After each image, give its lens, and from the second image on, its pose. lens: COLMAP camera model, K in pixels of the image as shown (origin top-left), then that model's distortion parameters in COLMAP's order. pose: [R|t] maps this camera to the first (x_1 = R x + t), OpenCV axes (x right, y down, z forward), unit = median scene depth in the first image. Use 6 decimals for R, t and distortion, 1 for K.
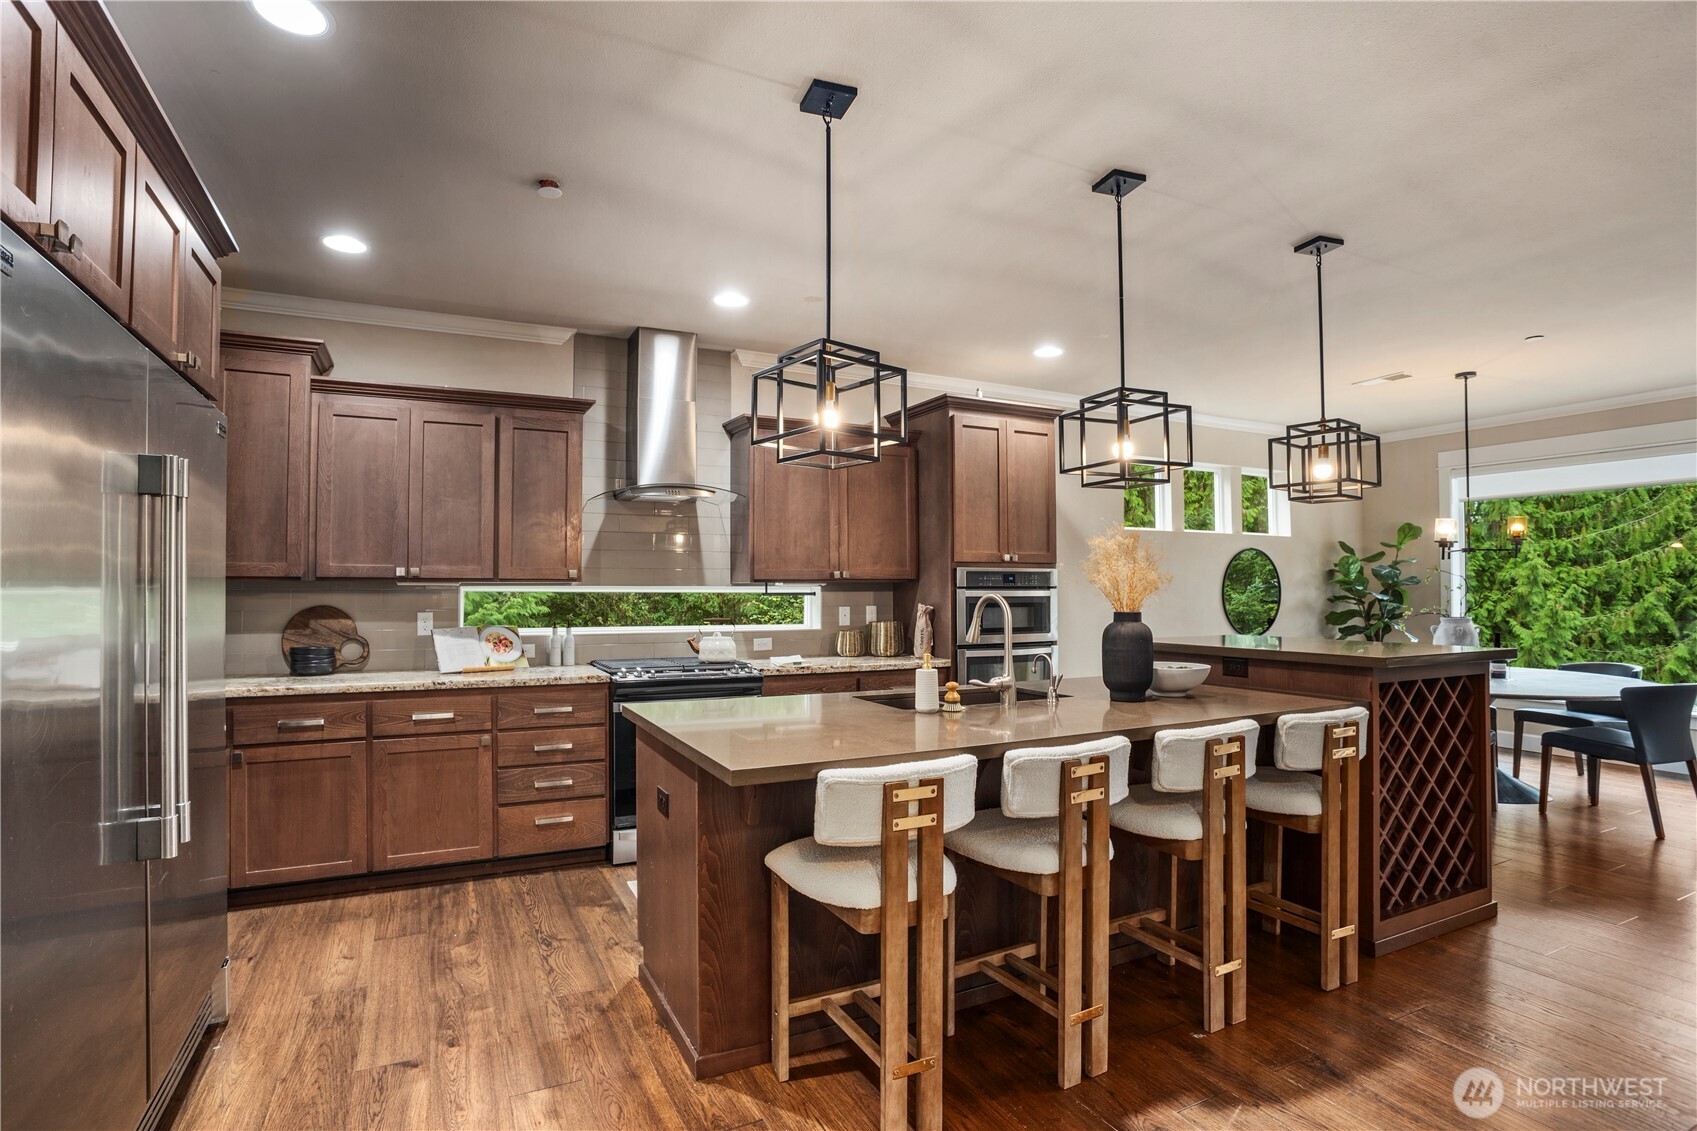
lens RADIAL K [[842.2, 0, 823.8], [0, 842.2, 571.0], [0, 0, 1]] dist [-0.067688, 0.030424]
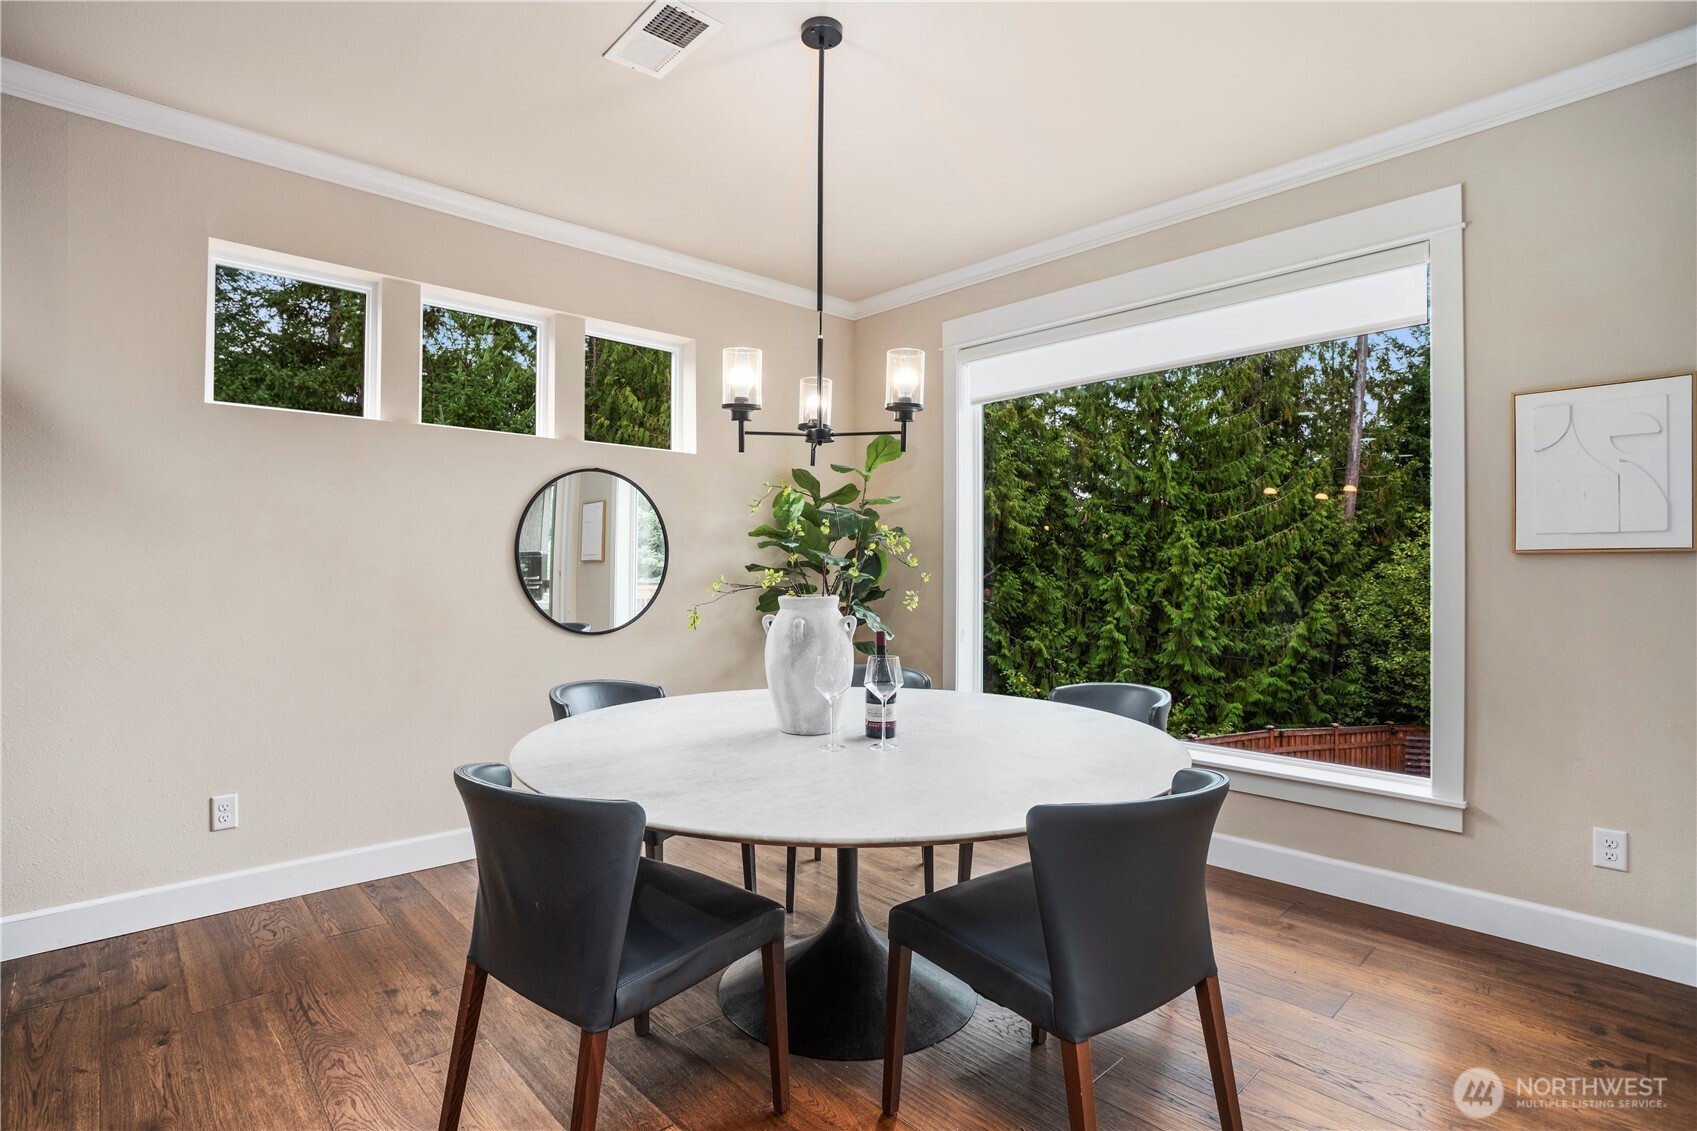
lens RADIAL K [[842.2, 0, 823.8], [0, 842.2, 571.0], [0, 0, 1]] dist [-0.067688, 0.030424]
pose [[0.961134, 0.002730, 0.276069, 0.164182], [-0.008392, 0.999778, 0.019327, 0.008677], [-0.275954, -0.020893, 0.960944, 0.141936]]
